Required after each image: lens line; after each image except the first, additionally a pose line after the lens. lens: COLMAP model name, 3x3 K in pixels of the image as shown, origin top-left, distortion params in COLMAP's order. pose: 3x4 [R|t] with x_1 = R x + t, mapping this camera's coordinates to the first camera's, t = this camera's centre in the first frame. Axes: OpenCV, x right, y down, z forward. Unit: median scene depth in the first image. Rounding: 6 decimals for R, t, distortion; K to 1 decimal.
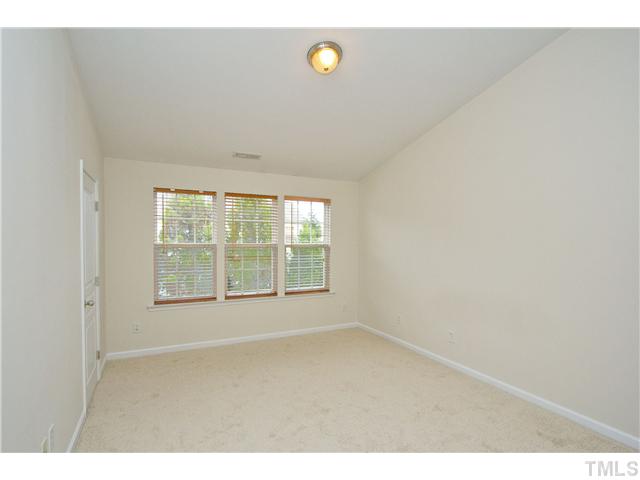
lens RADIAL K [[329.8, 0, 320.0], [0, 329.8, 250.4], [0, 0, 1]] dist [-0.001964, -0.000262]
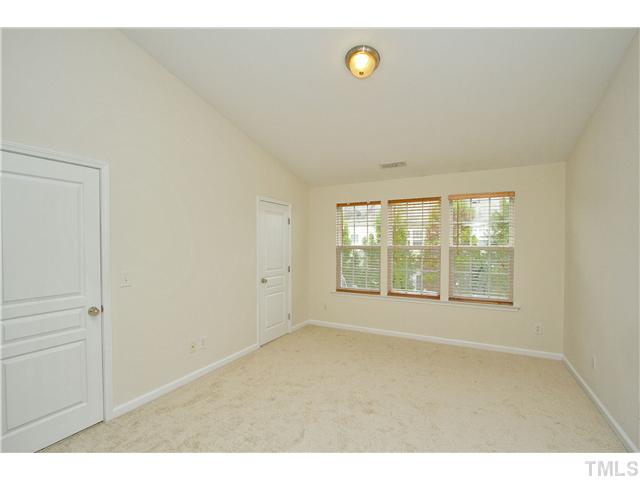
lens RADIAL K [[301.3, 0, 322.7], [0, 301.3, 253.7], [0, 0, 1]] dist [0.000334, -0.000040]
pose [[0.585767, 0.024056, -0.810122, 0.421941], [-0.020886, 0.999676, 0.014583, -0.003571], [0.810210, 0.008378, 0.586080, 0.215335]]
